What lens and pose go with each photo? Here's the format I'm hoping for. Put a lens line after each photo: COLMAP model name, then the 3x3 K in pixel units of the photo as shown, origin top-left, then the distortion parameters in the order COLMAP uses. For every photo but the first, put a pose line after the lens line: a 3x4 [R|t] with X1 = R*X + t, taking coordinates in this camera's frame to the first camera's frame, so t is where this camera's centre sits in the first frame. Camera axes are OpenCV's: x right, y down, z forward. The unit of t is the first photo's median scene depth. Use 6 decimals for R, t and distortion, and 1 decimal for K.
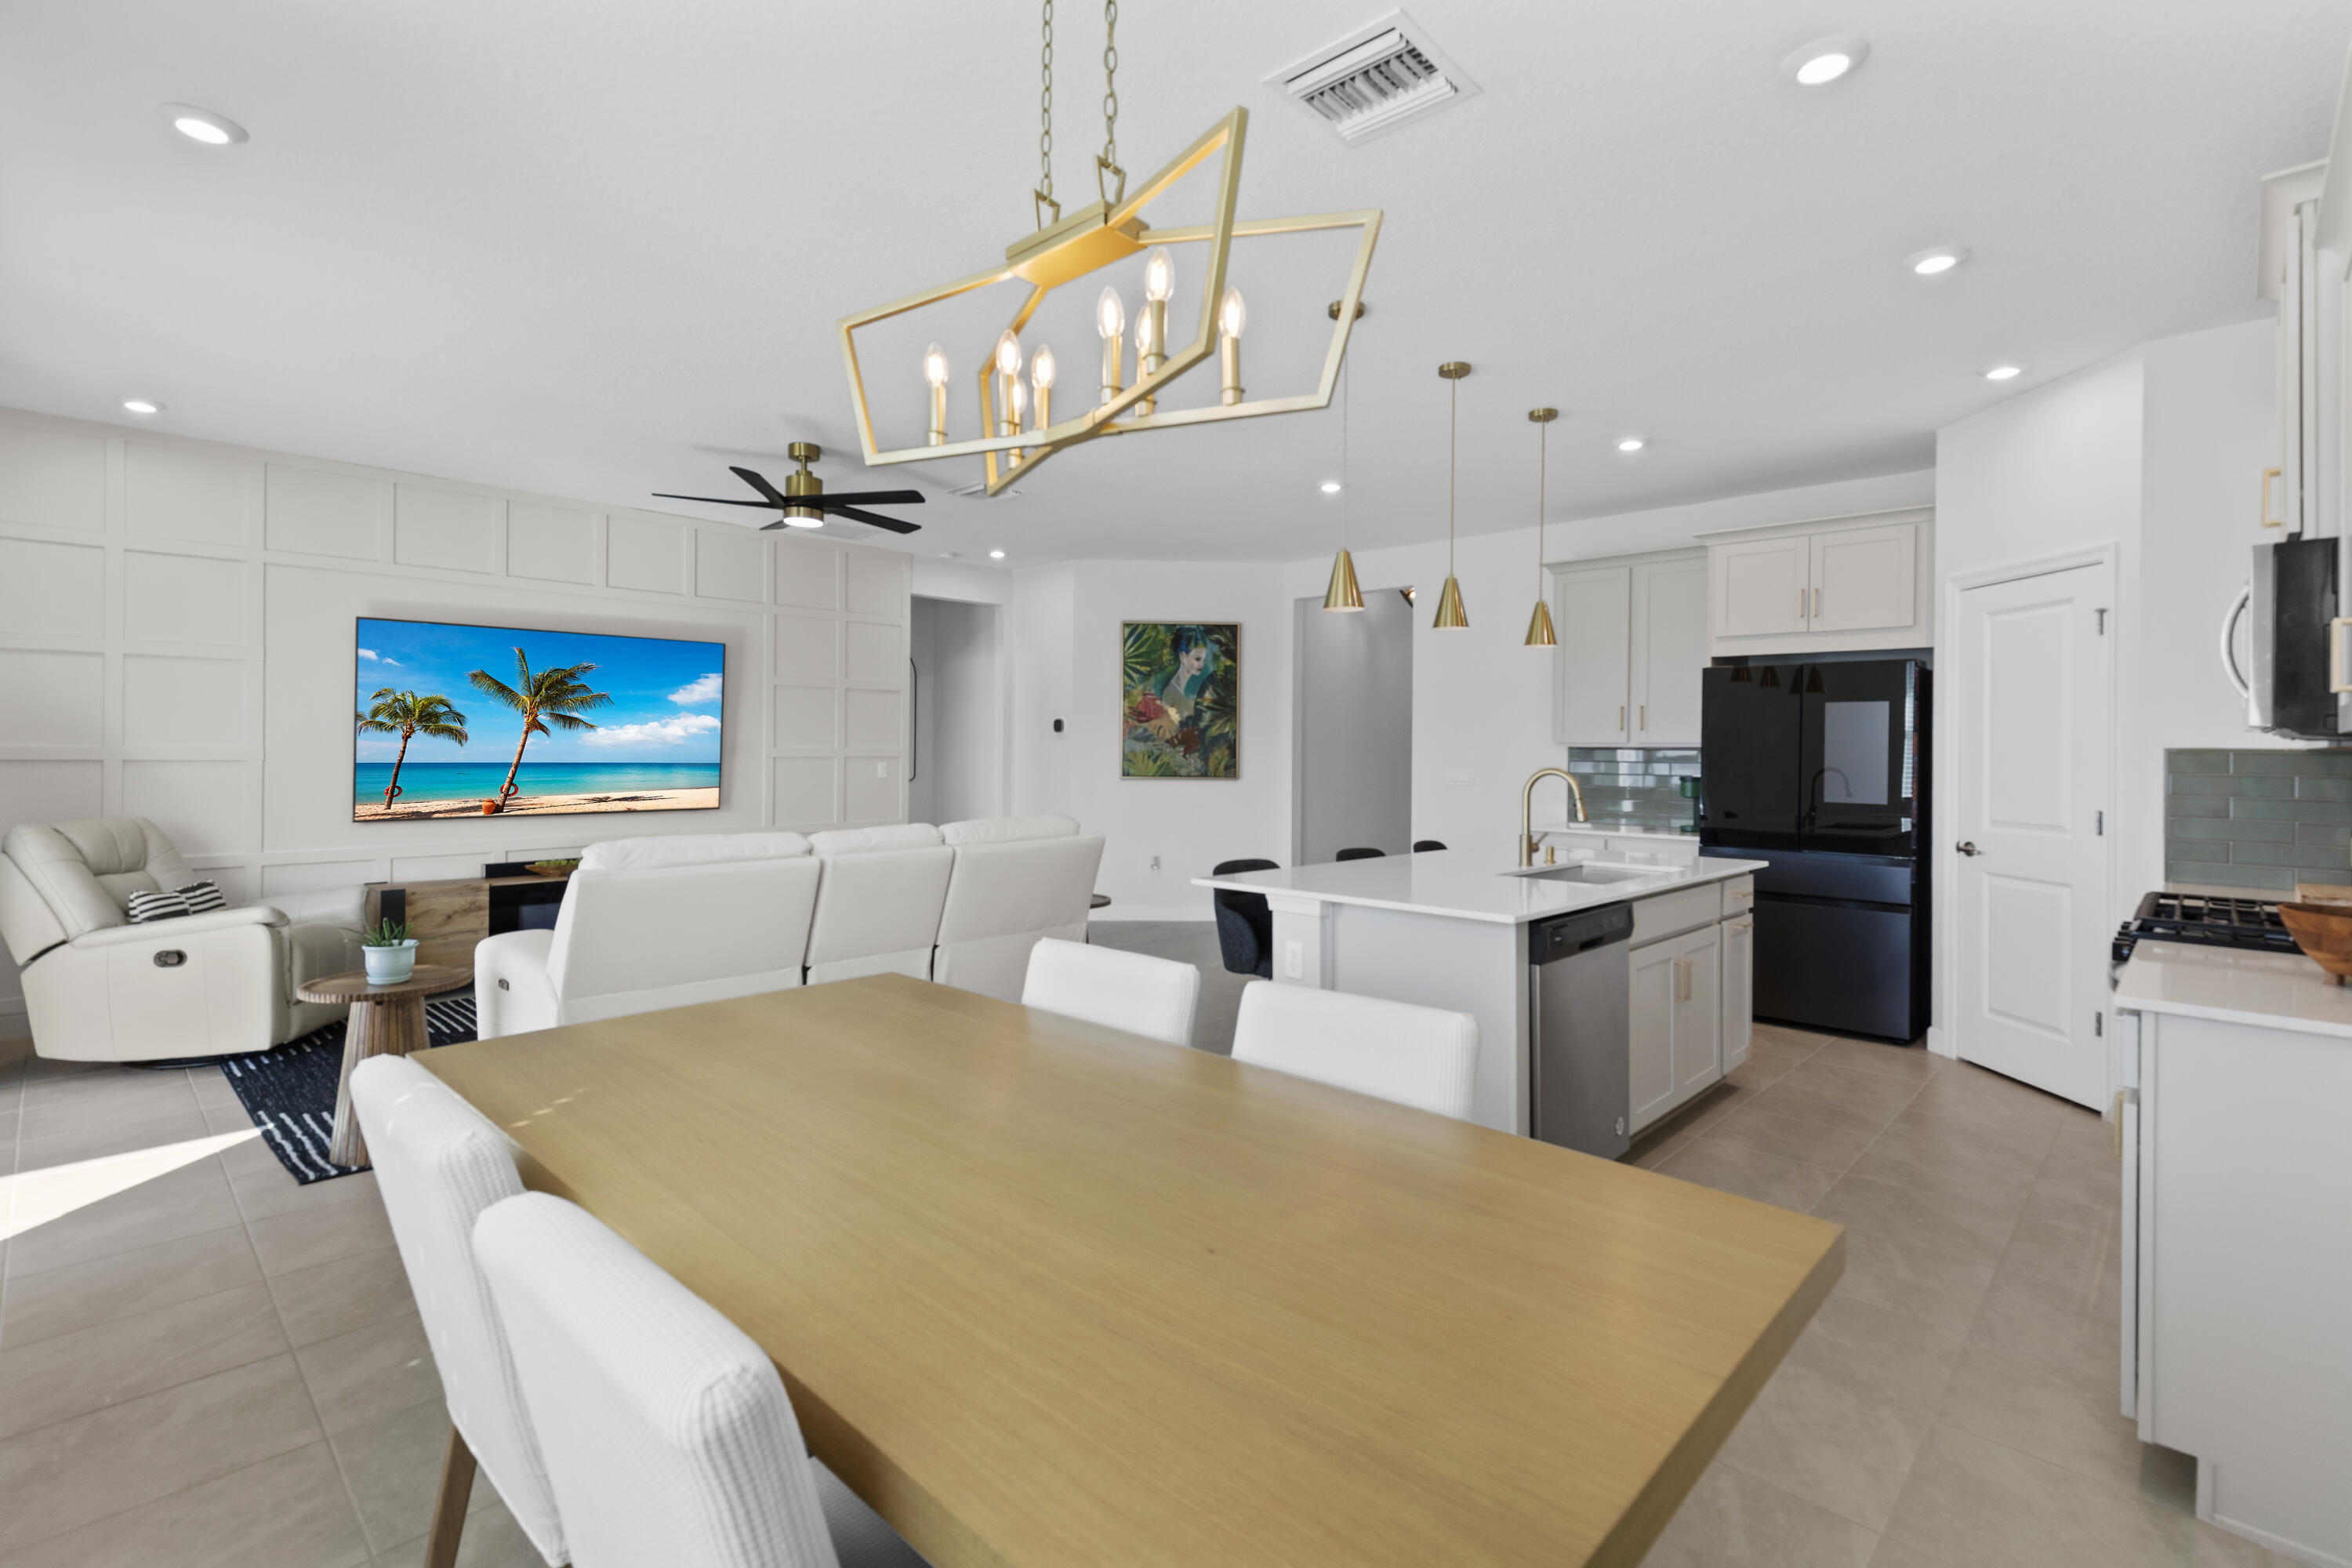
lens RADIAL K [[1074.2, 0, 1187.2], [0, 1074.2, 748.7], [0, 0, 1]] dist [0.010630, -0.001824]
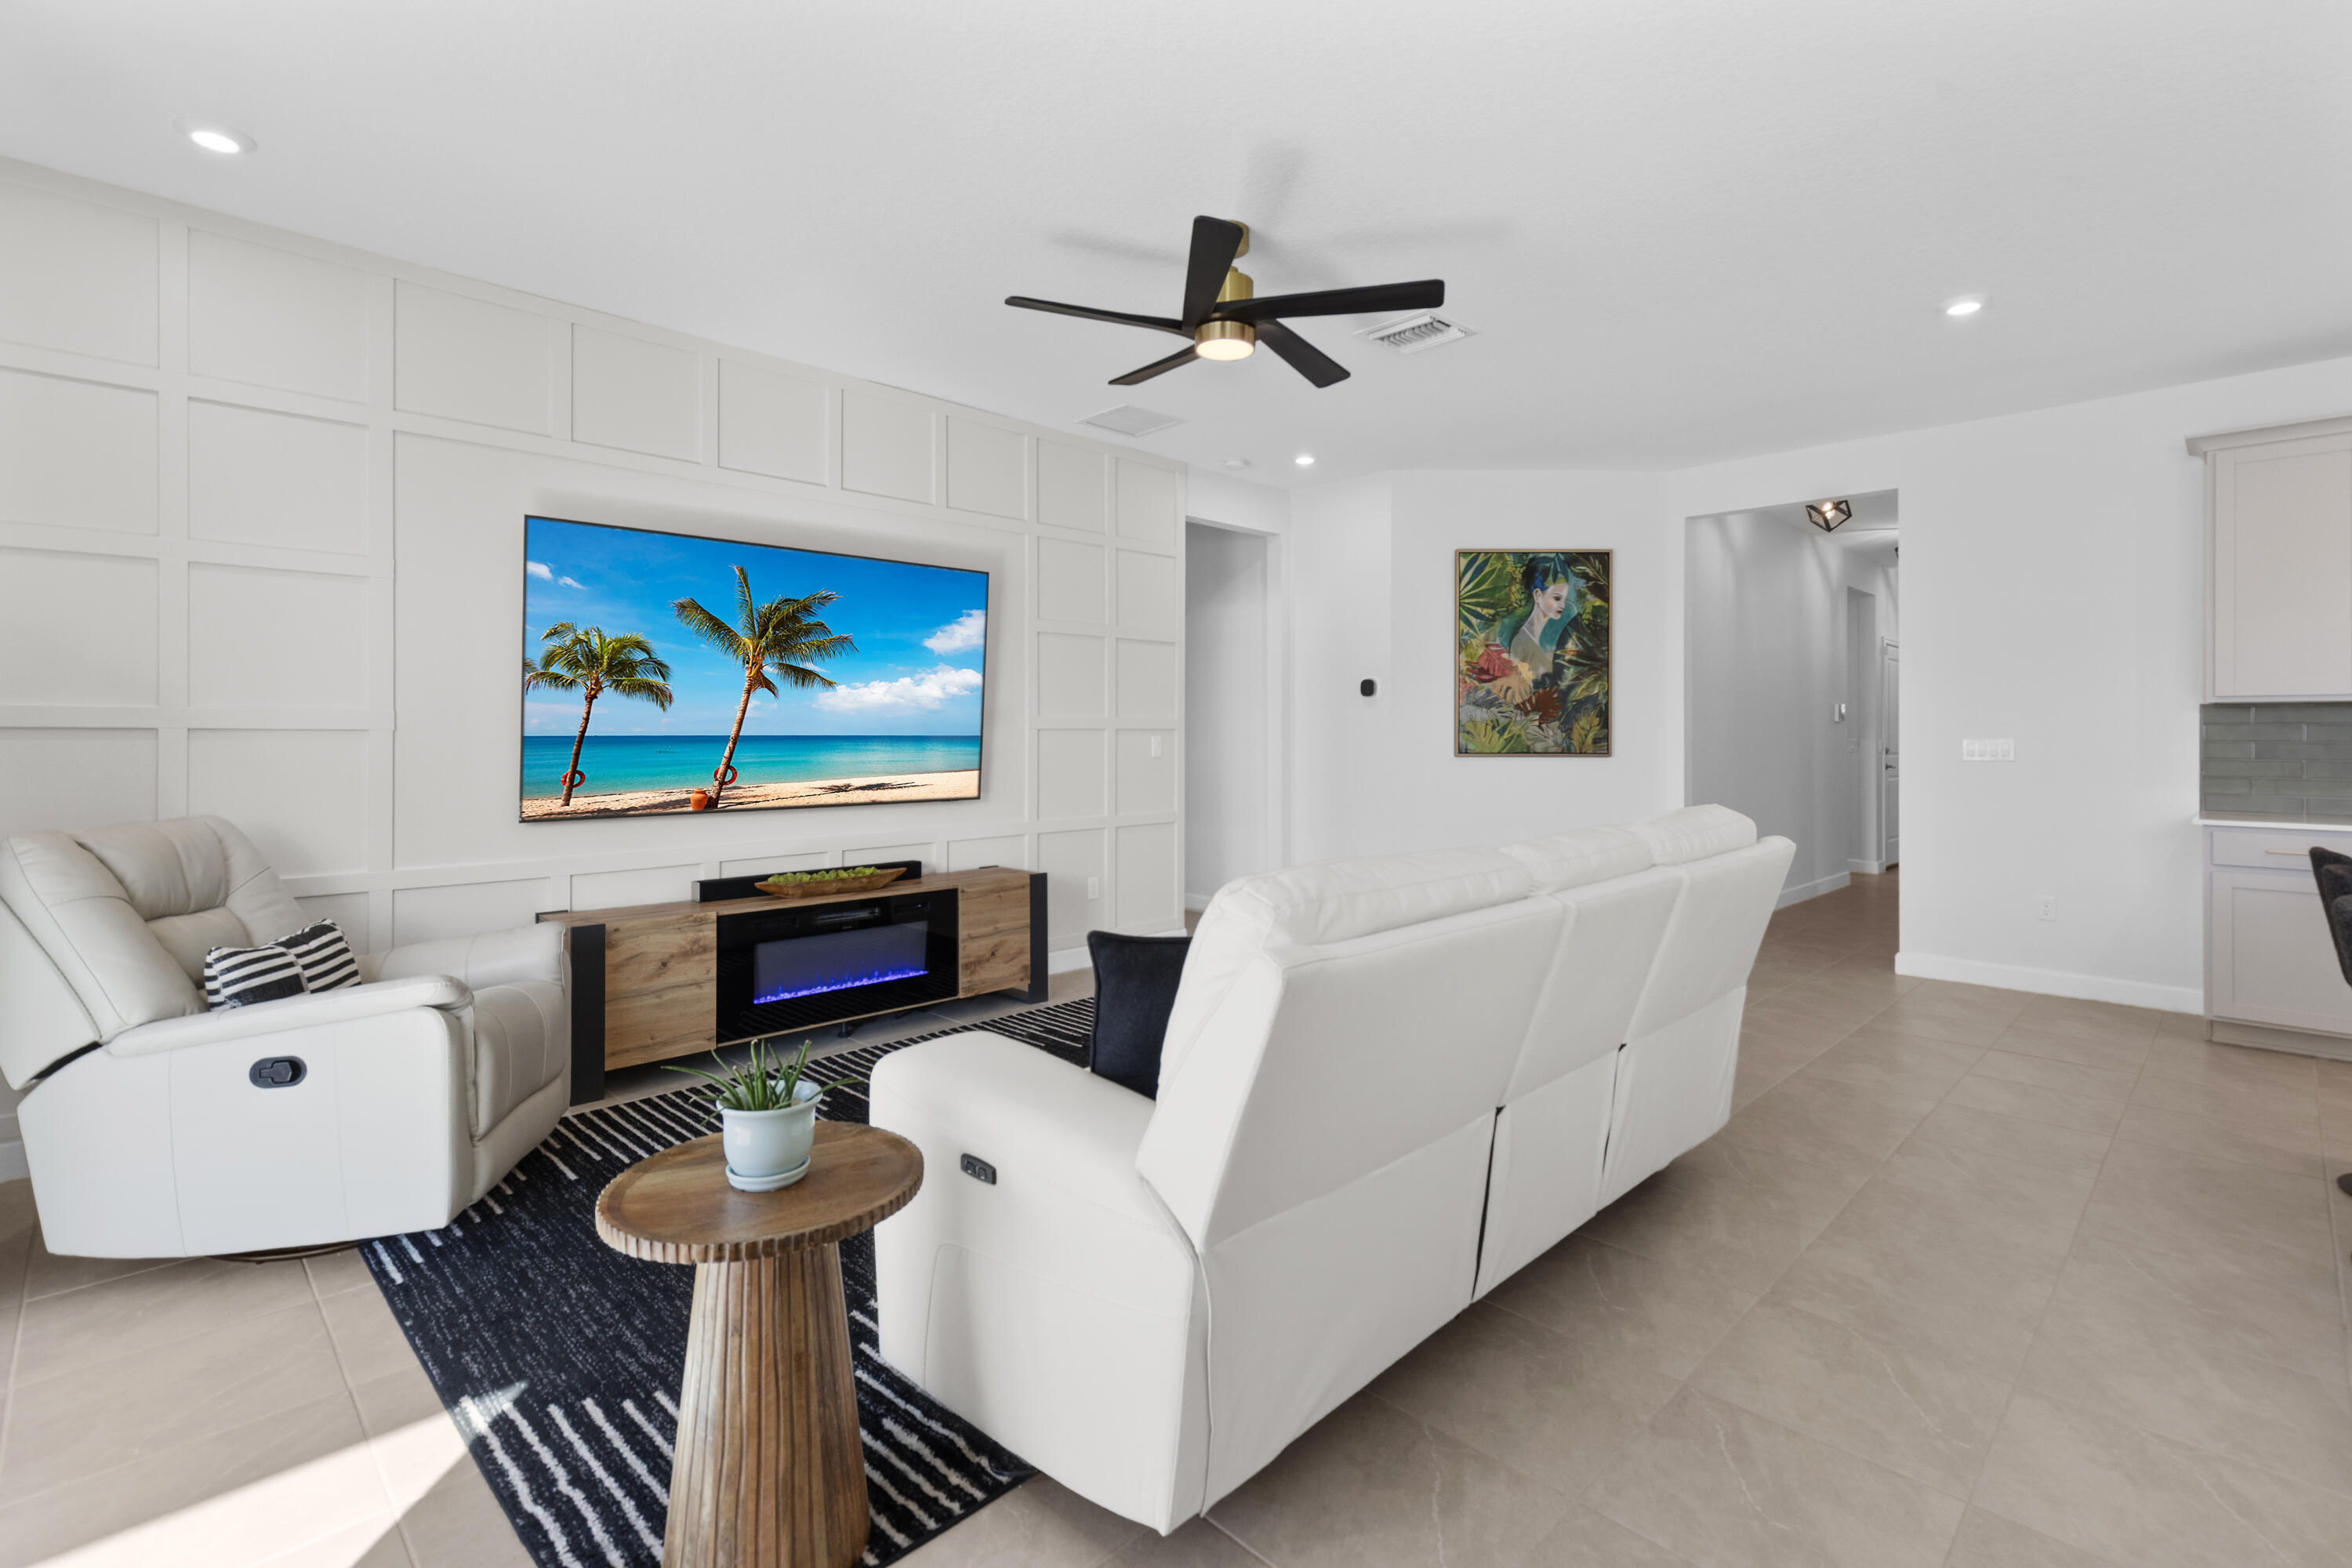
lens RADIAL K [[1074.2, 0, 1184.2], [0, 1074.2, 734.0], [0, 0, 1]] dist [0.010630, -0.001824]
pose [[0.999699, -0.007438, -0.023393, -0.357924], [0.007415, 0.999972, -0.001082, 0.017448], [0.023401, 0.000908, 0.999726, 0.353767]]
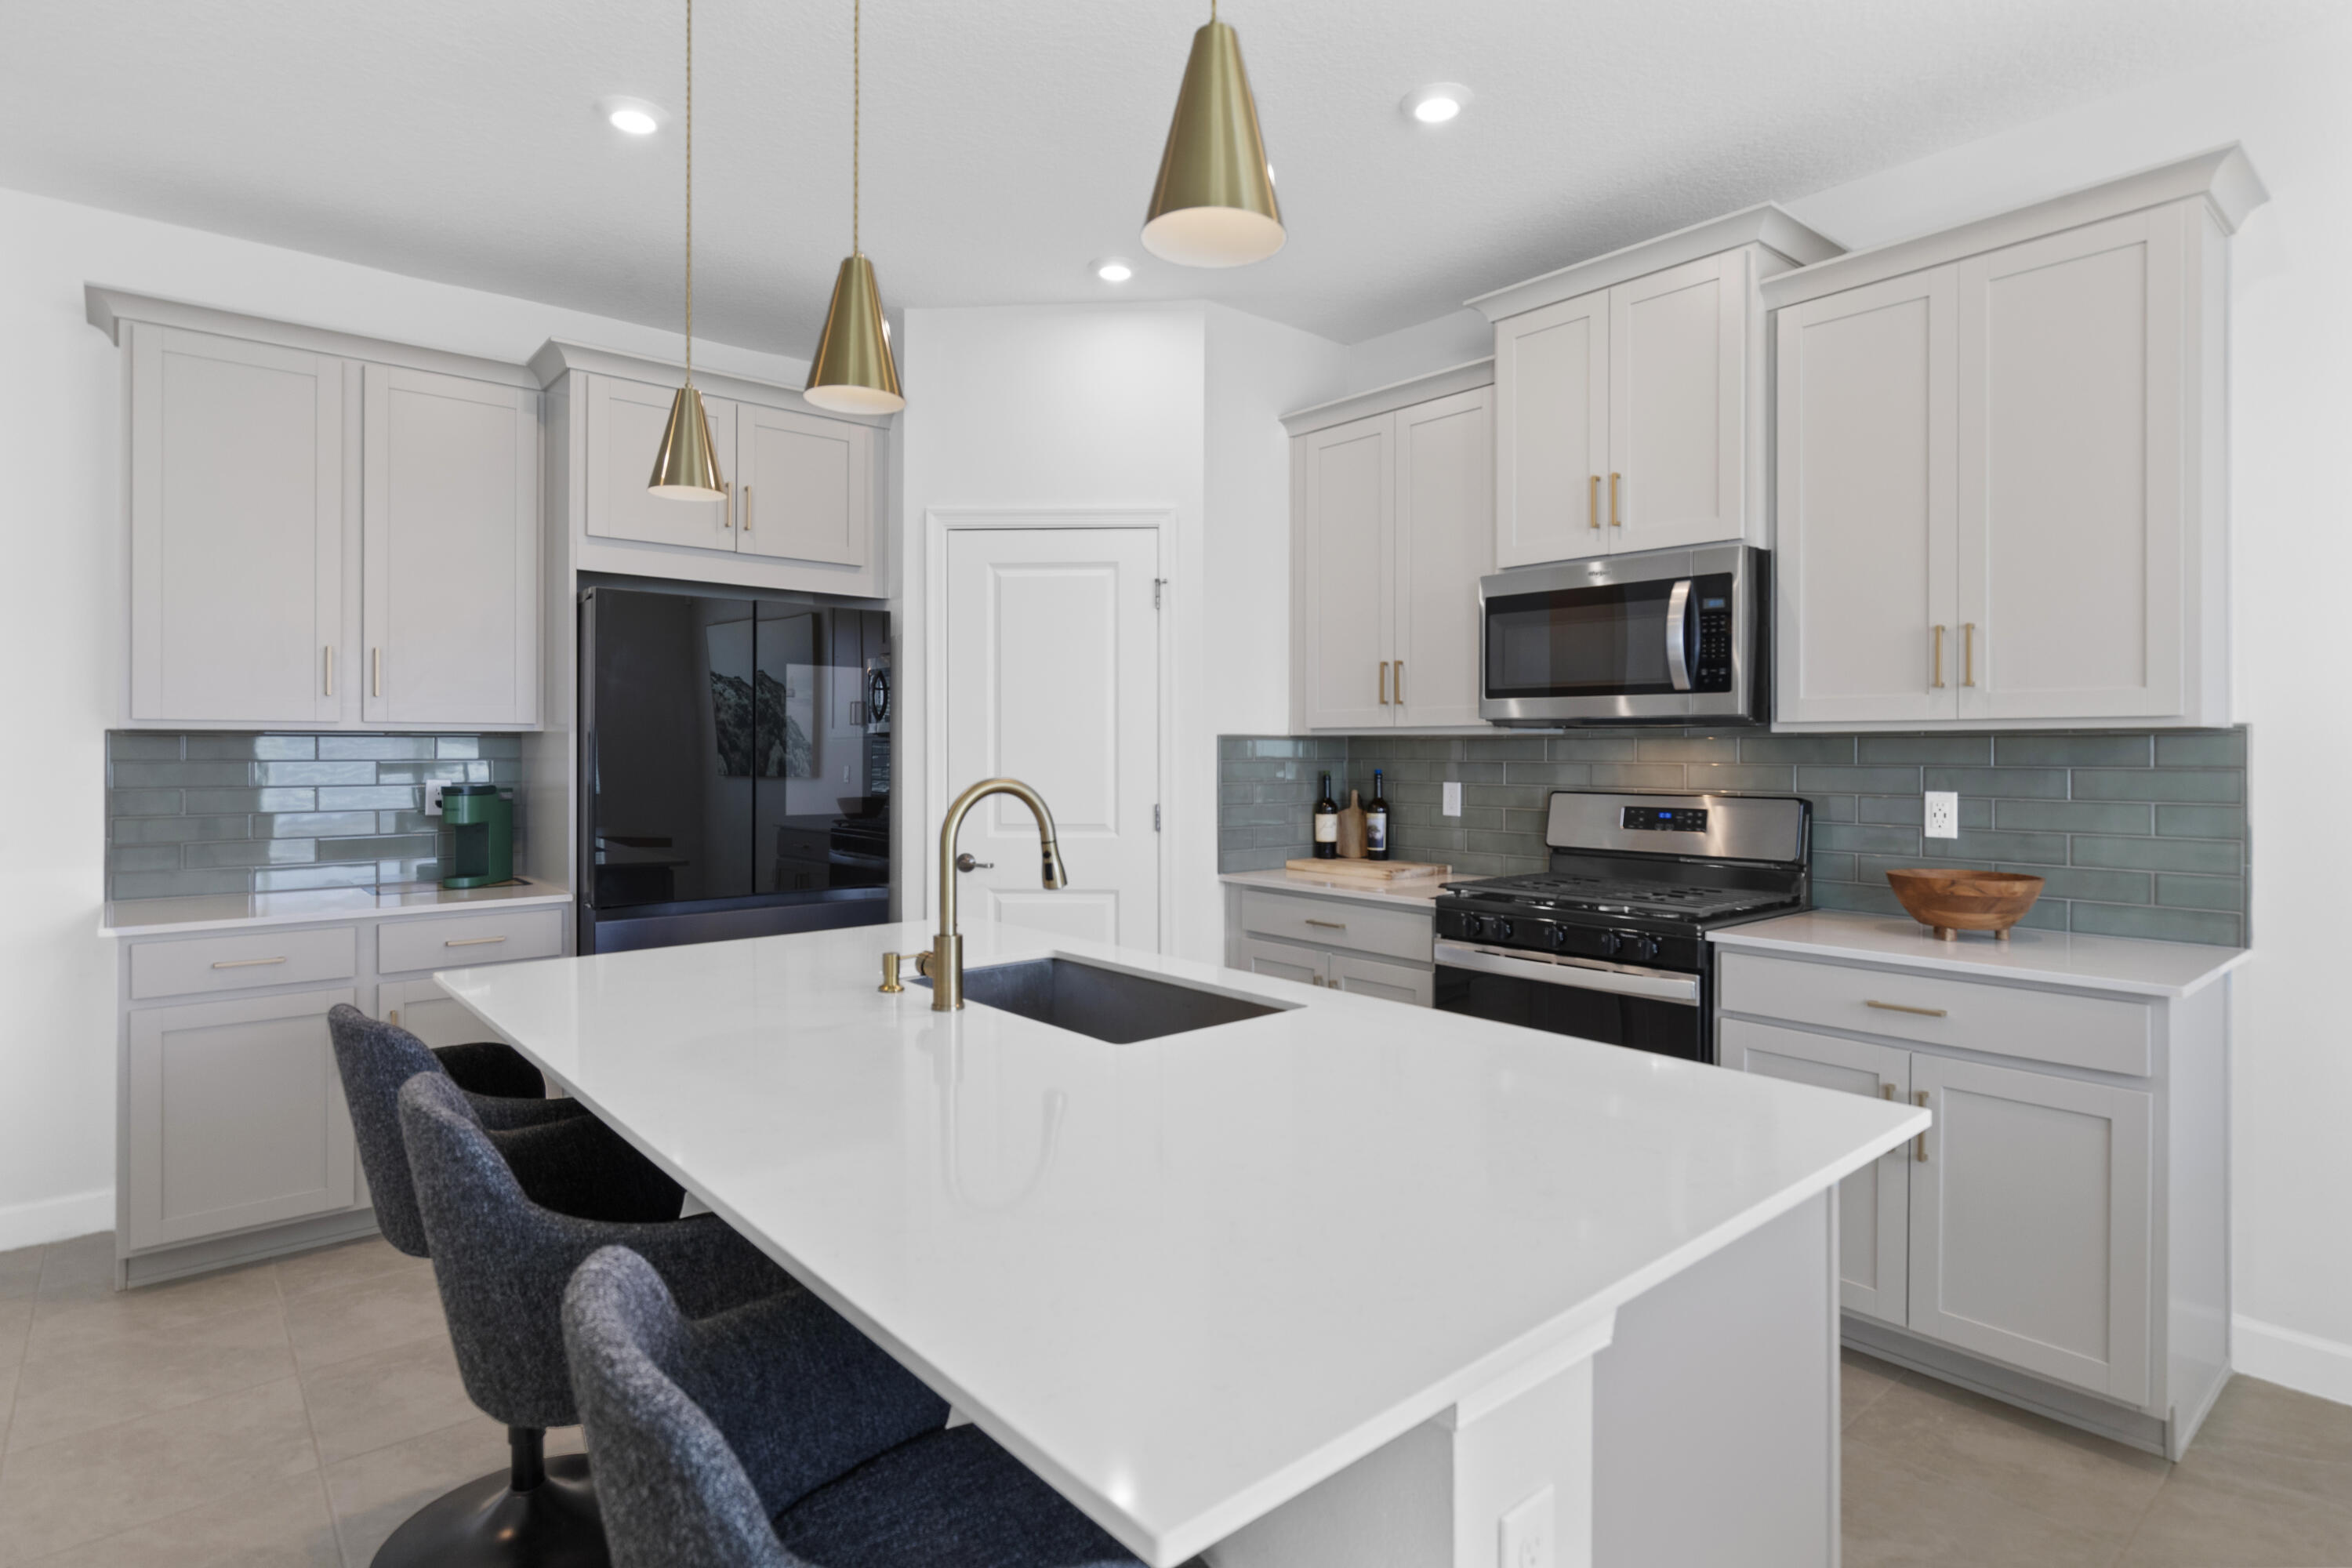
lens RADIAL K [[1215.7, 0, 1194.9], [0, 1215.7, 752.0], [0, 0, 1]] dist [0.003796, -0.003867]
pose [[0.097433, -0.014467, 0.995137, -0.116612], [-0.001288, 0.999892, 0.014662, -0.000506], [-0.995241, -0.002711, 0.097404, 0.639353]]
